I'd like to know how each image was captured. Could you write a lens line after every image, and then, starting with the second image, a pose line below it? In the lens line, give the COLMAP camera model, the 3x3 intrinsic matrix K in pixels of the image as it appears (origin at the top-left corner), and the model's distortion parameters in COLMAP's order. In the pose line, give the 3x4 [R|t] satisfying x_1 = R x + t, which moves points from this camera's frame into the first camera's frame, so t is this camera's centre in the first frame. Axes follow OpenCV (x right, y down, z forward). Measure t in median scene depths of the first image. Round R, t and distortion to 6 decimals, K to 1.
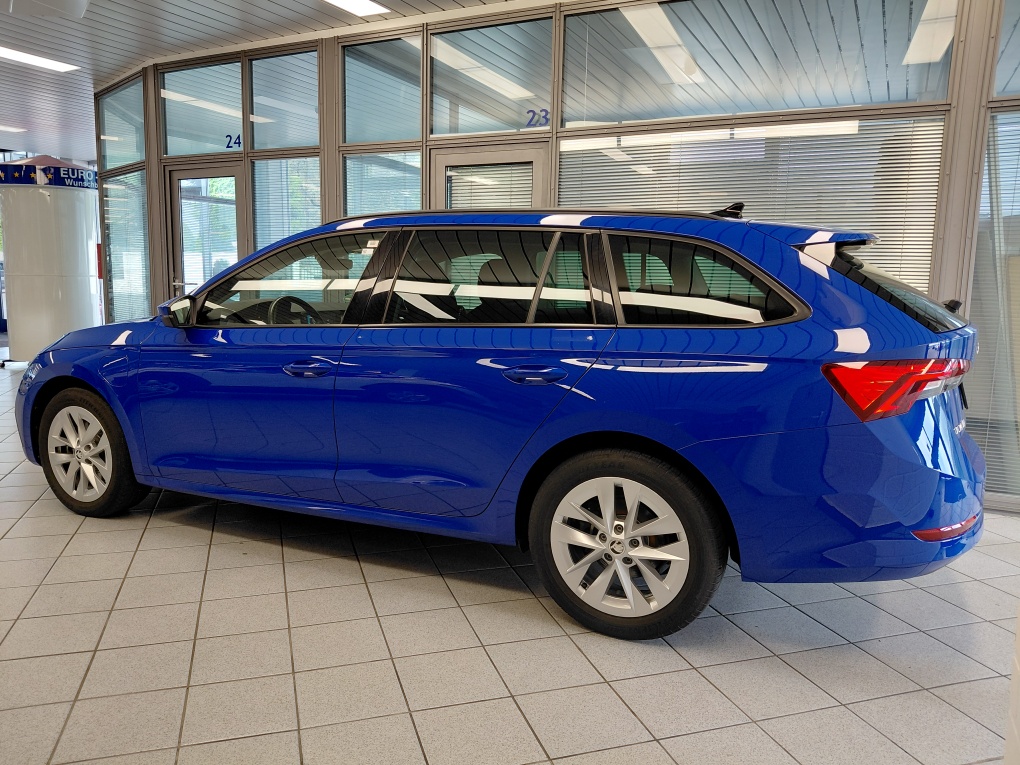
lens RADIAL K [[766.0, 0, 504.2], [0, 766.0, 382.0], [0, 0, 1]] dist [0.034171, -0.091444]
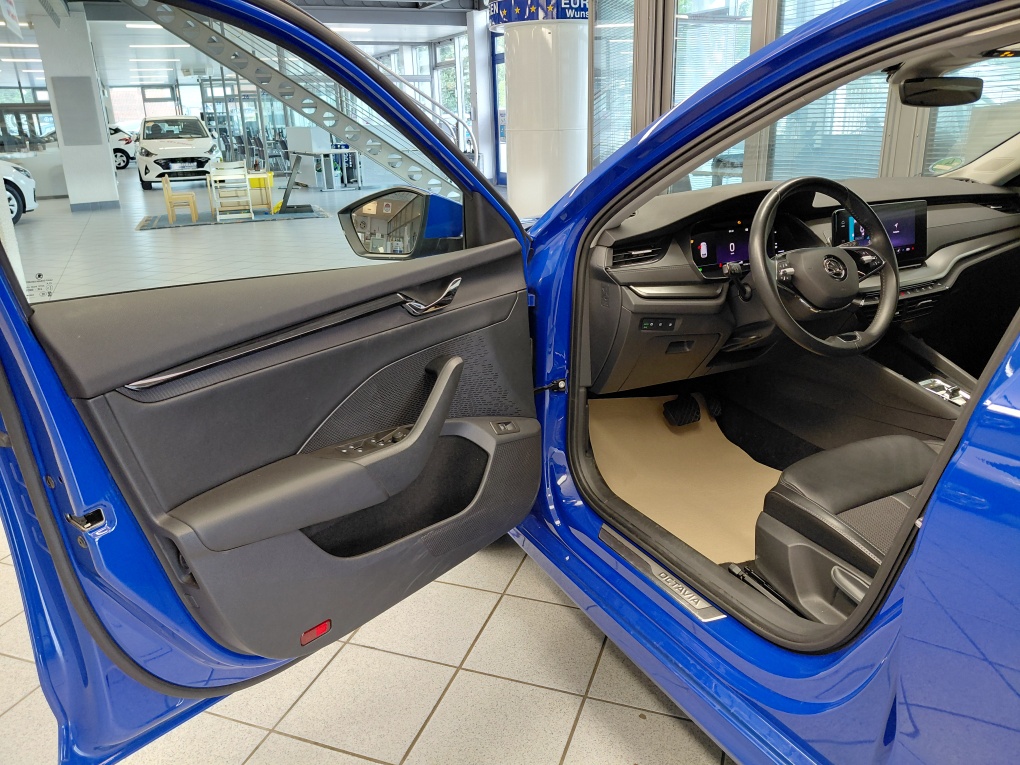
lens RADIAL K [[754.7, 0, 477.9], [0, 754.7, 392.2], [0, 0, 1]] dist [0.029428, -0.074304]
pose [[0.786839, 0.179903, -0.590355, -0.127535], [-0.051249, 0.972313, 0.227994, -0.065764], [0.615026, -0.149140, 0.774274, 0.445036]]
